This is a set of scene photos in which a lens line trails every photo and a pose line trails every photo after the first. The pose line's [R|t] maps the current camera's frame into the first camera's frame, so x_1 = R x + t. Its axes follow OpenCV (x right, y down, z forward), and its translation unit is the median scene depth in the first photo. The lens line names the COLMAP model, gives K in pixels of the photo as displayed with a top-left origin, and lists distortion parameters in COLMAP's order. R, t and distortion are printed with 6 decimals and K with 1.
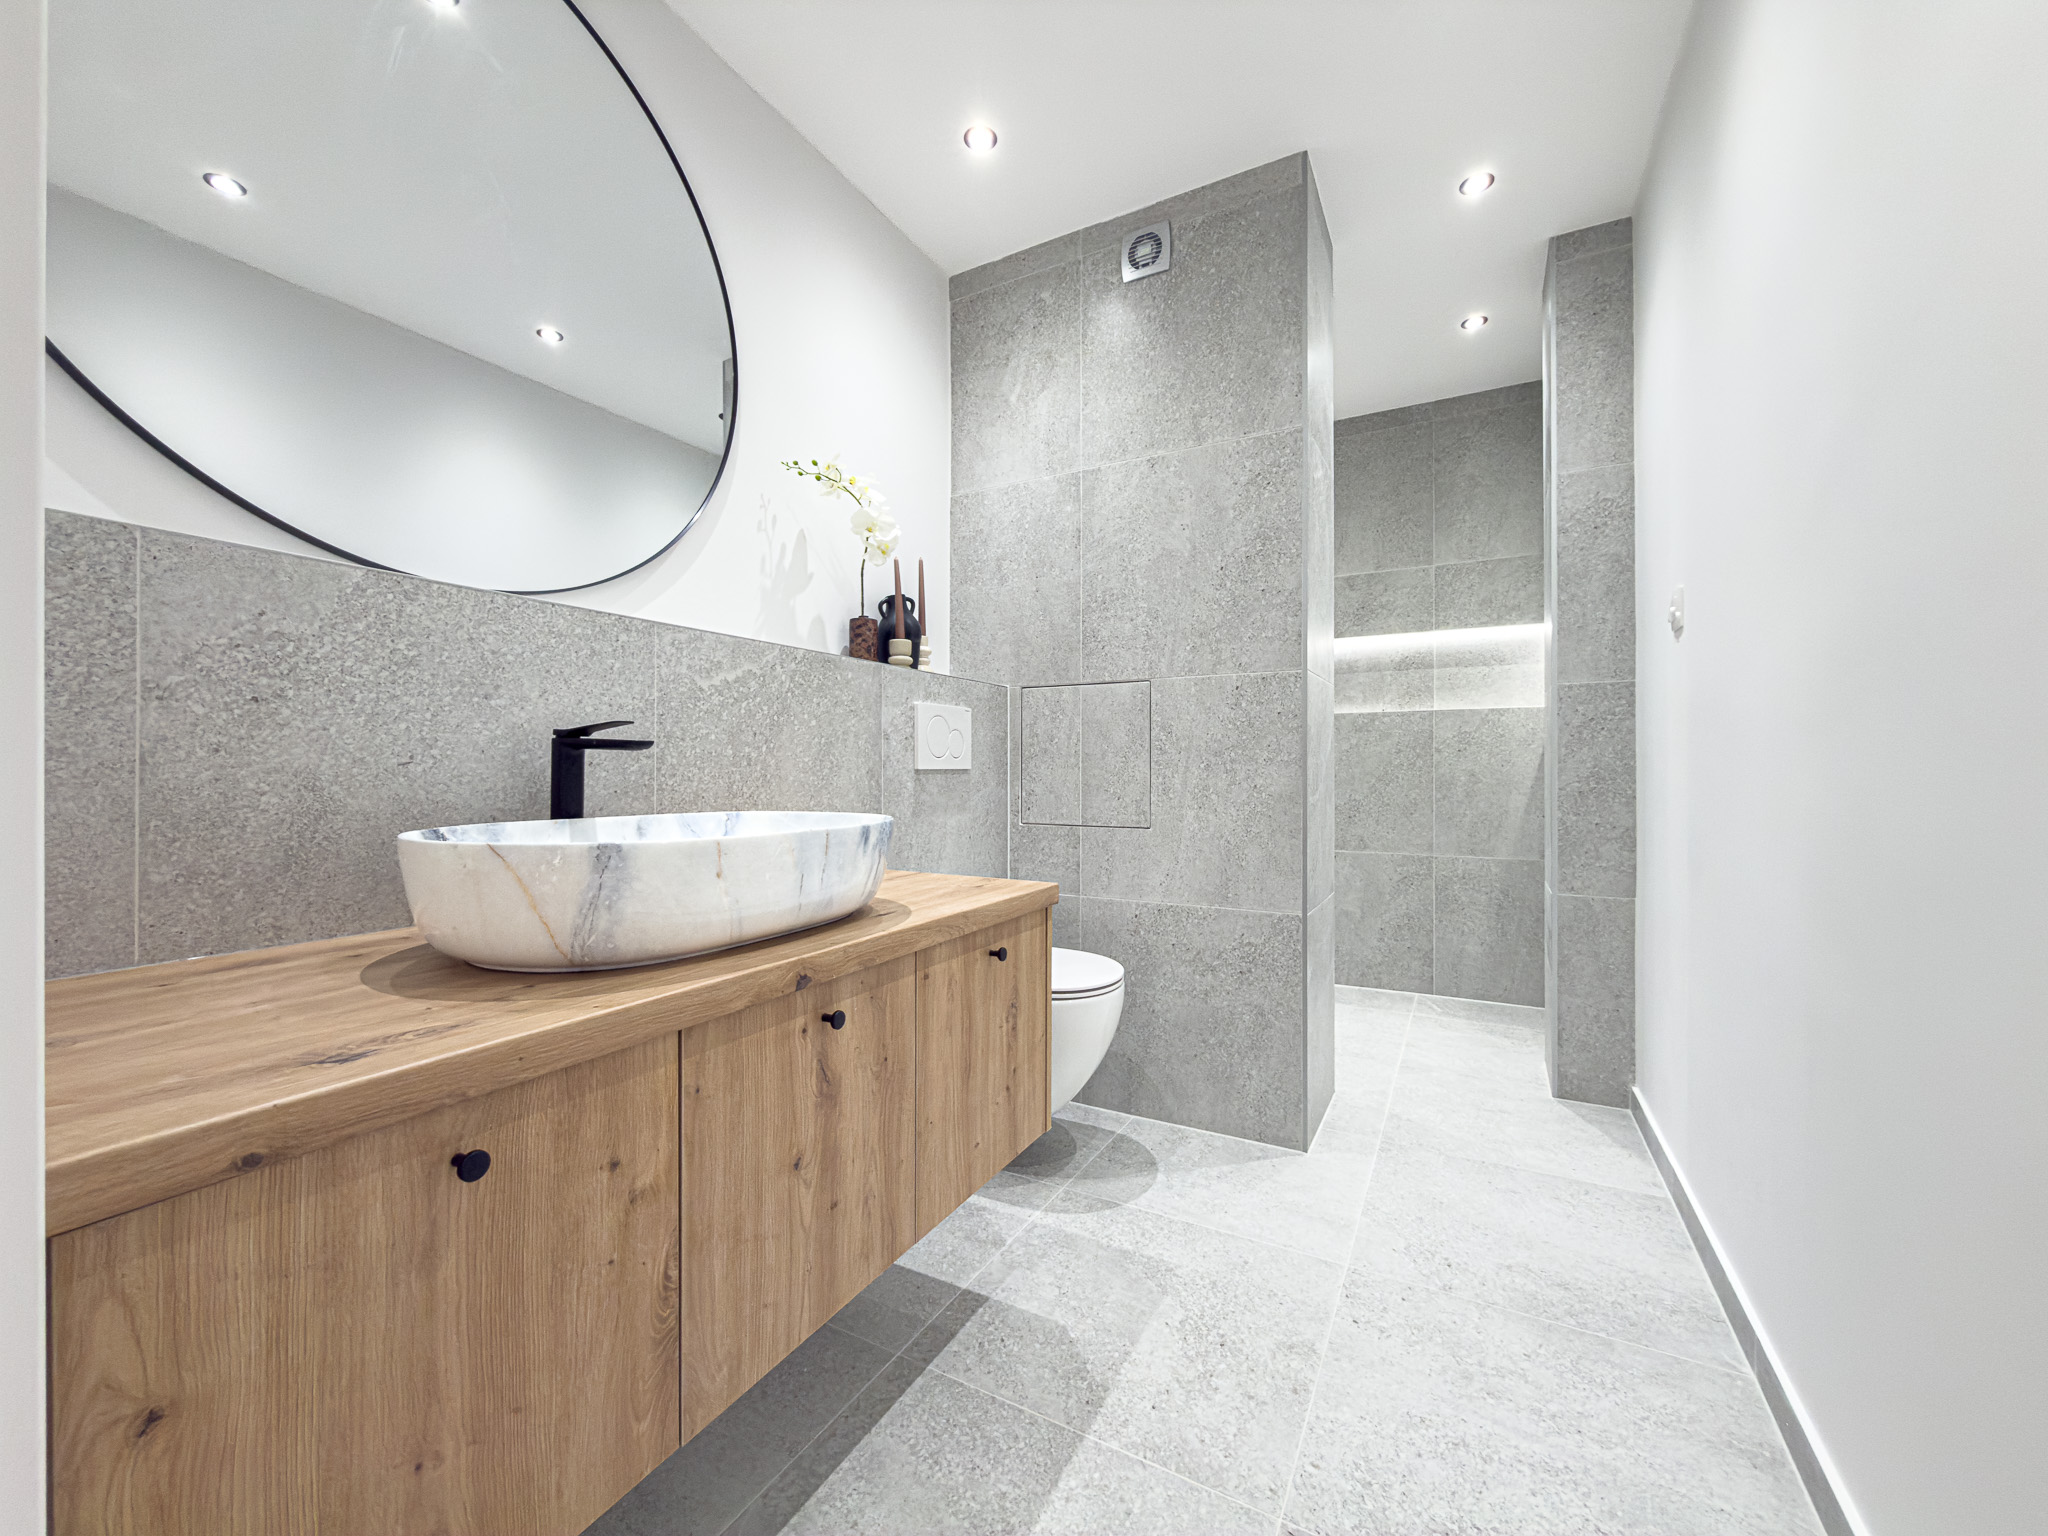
lens RADIAL K [[803.7, 0, 1016.9], [0, 803.7, 764.2], [0, 0, 1]] dist [-0.000996, 0.000243]
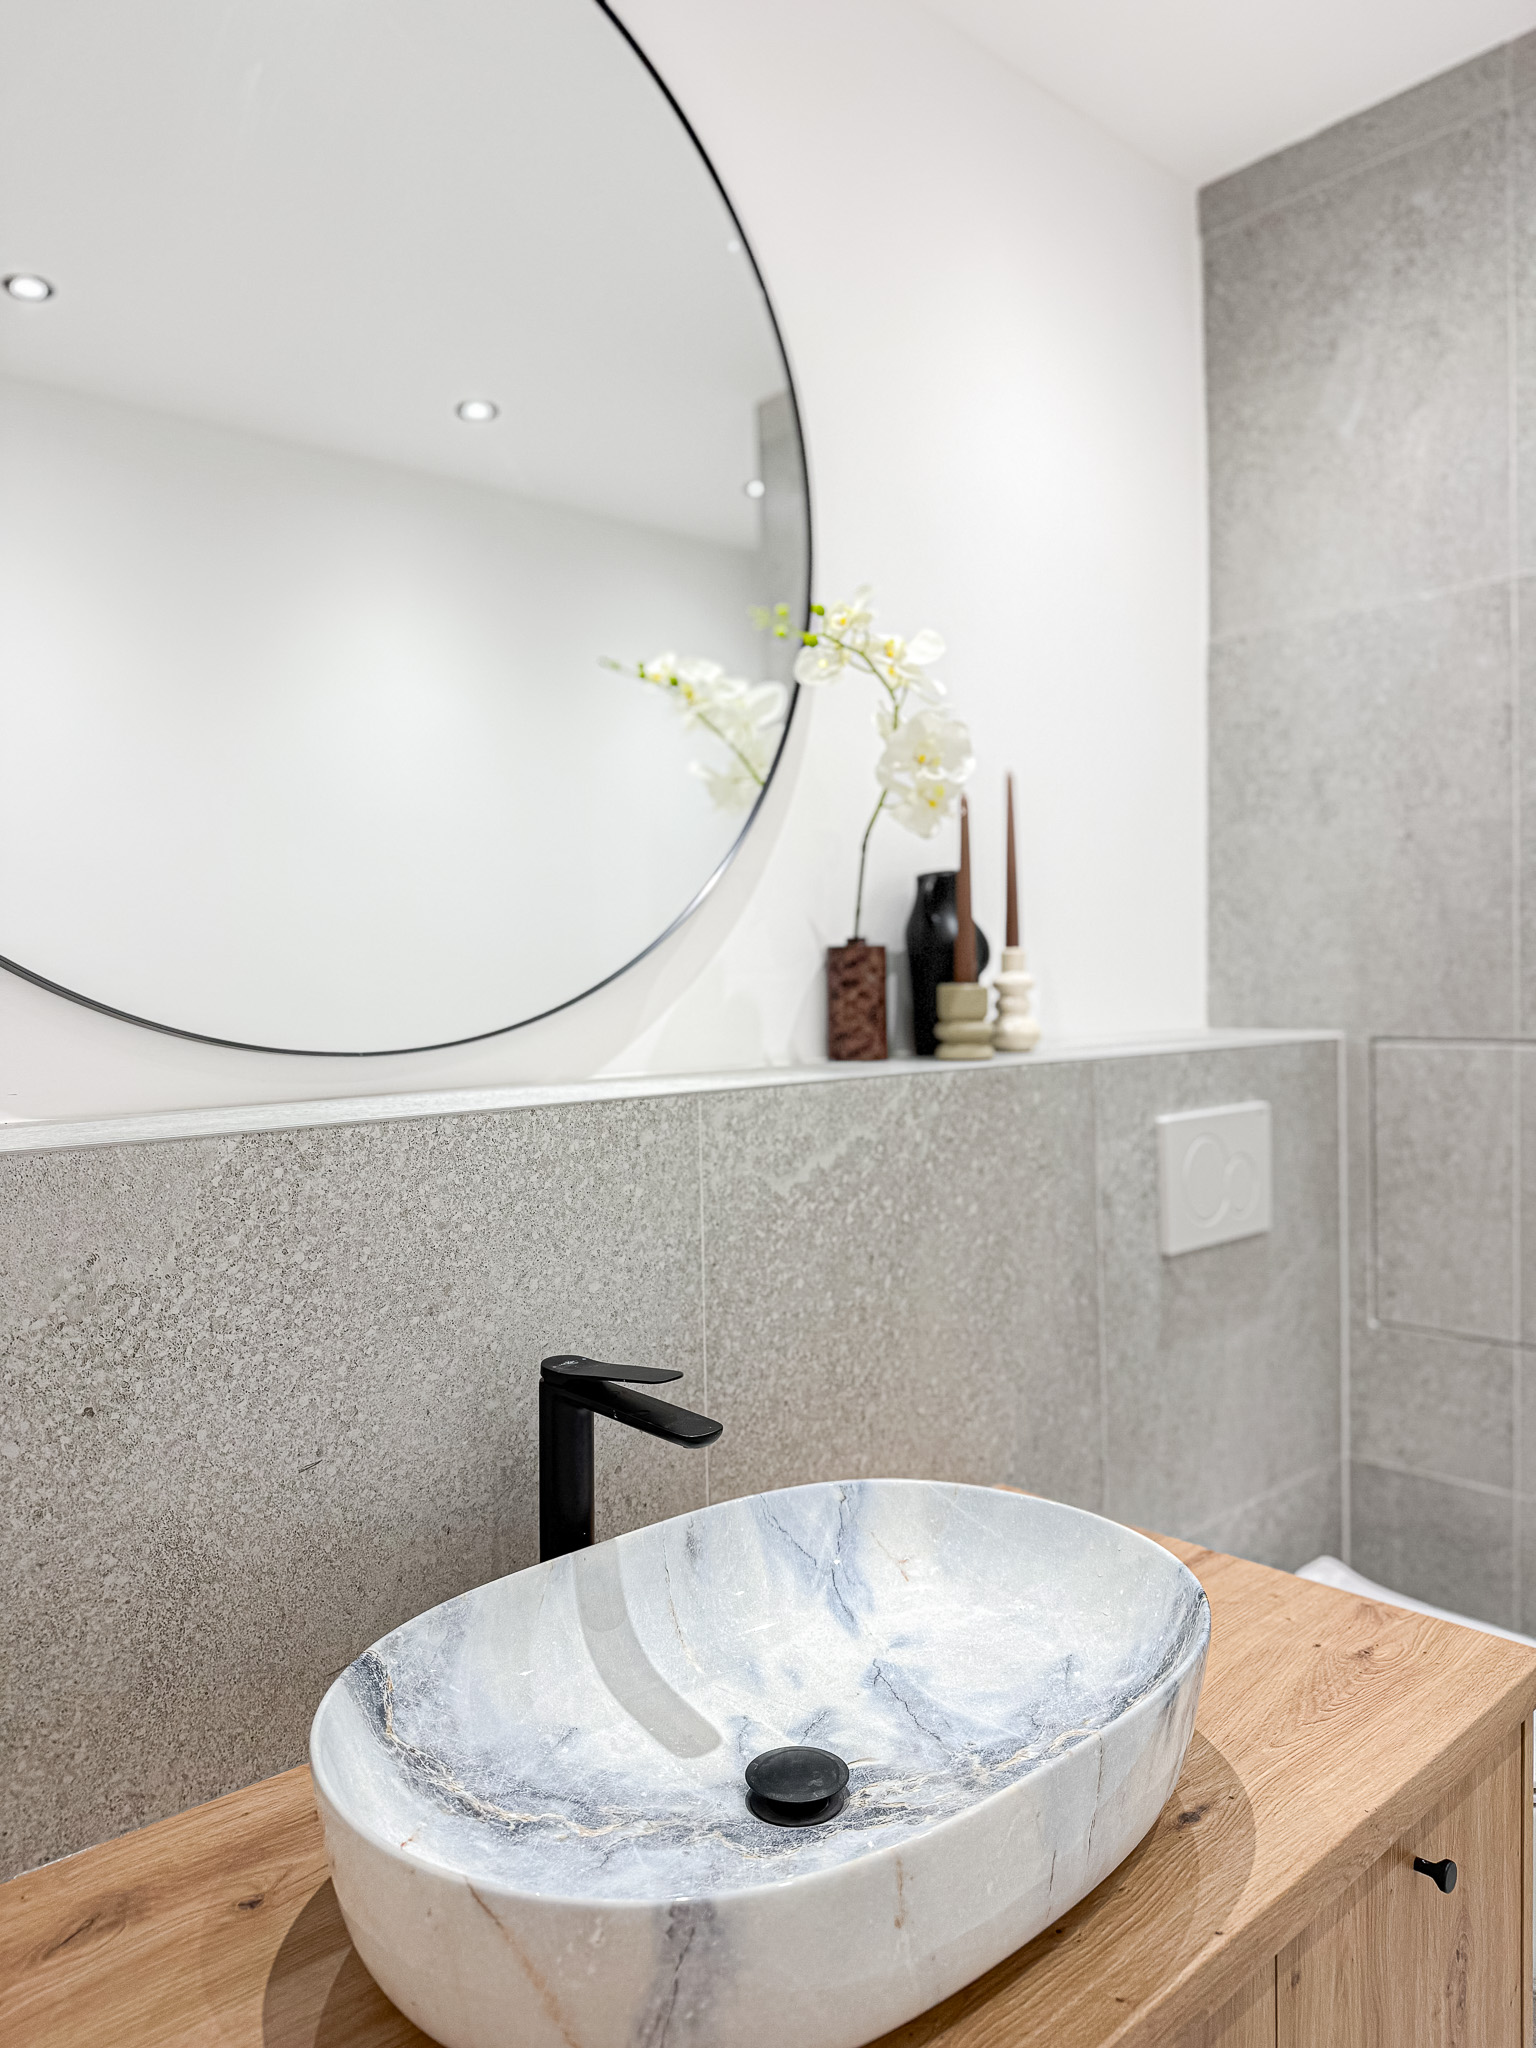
lens RADIAL K [[1432.3, 0, 768.0], [0, 1432.3, 1024.0], [0, 0, 1]] dist [0.035147, -0.048464]
pose [[0.946763, -0.011903, -0.321711, -0.121689], [0.024387, 0.999097, 0.034803, -0.297030], [0.321006, -0.040796, 0.946198, 0.151494]]
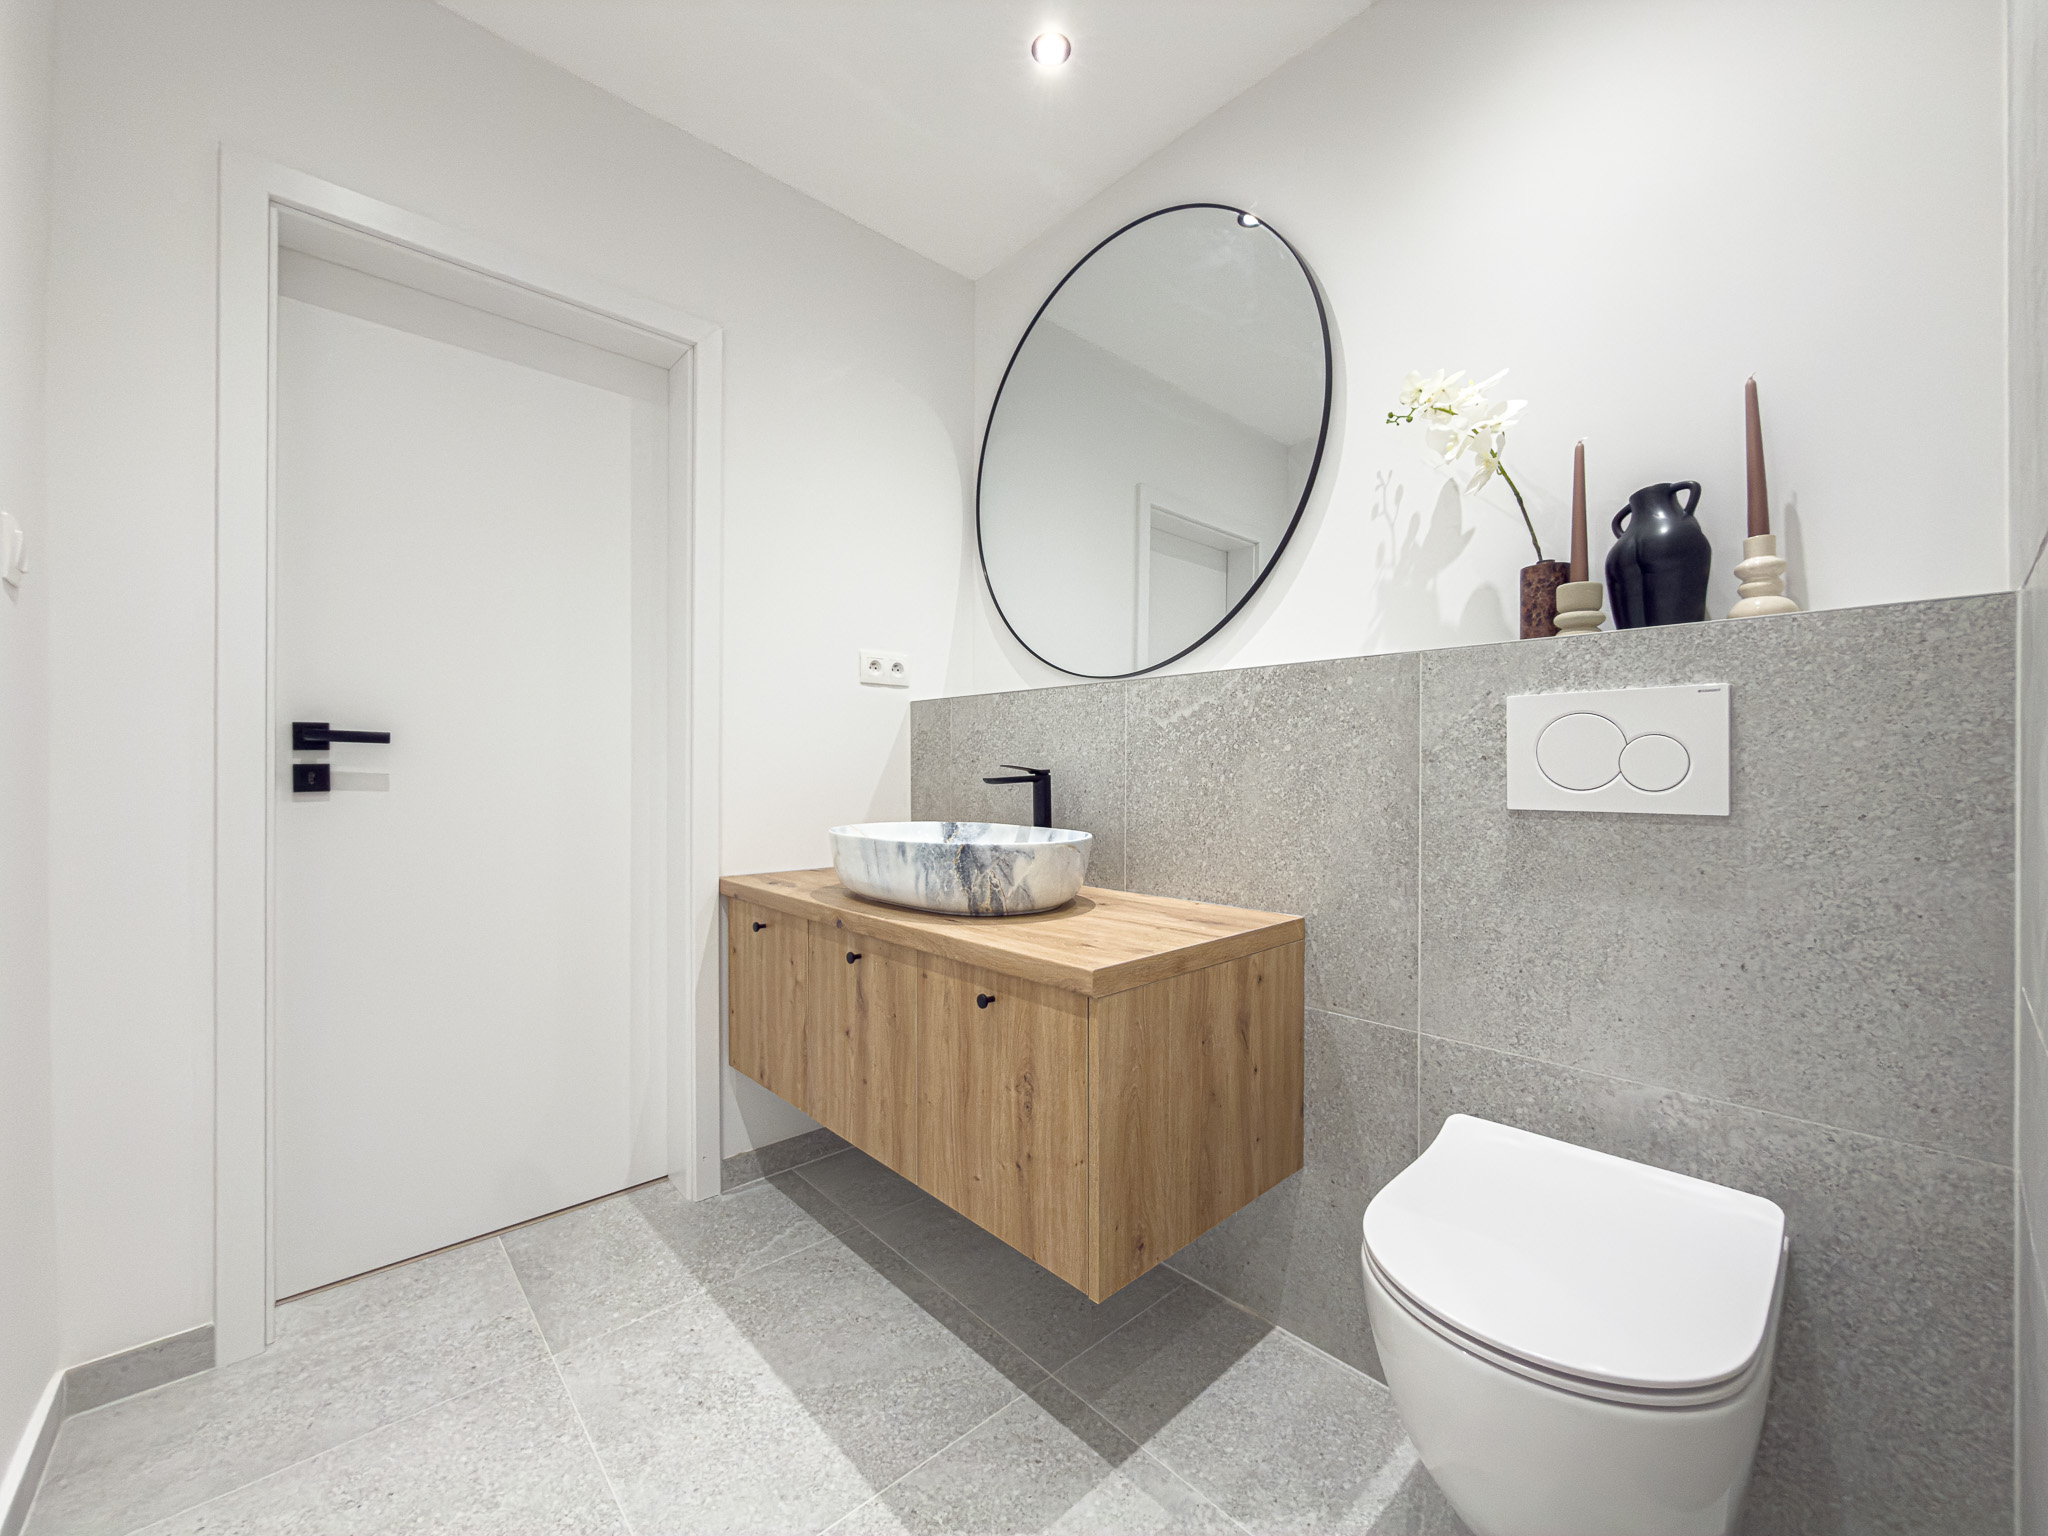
lens RADIAL K [[795.8, 0, 1024.0], [0, 795.8, 768.0], [0, 0, 1]] dist [-0.000274, 0.000085]
pose [[-0.299411, -0.004006, -0.954116, 0.939259], [0.002841, 0.999983, -0.005091, -0.038487], [0.954120, -0.004235, -0.299395, 1.436956]]
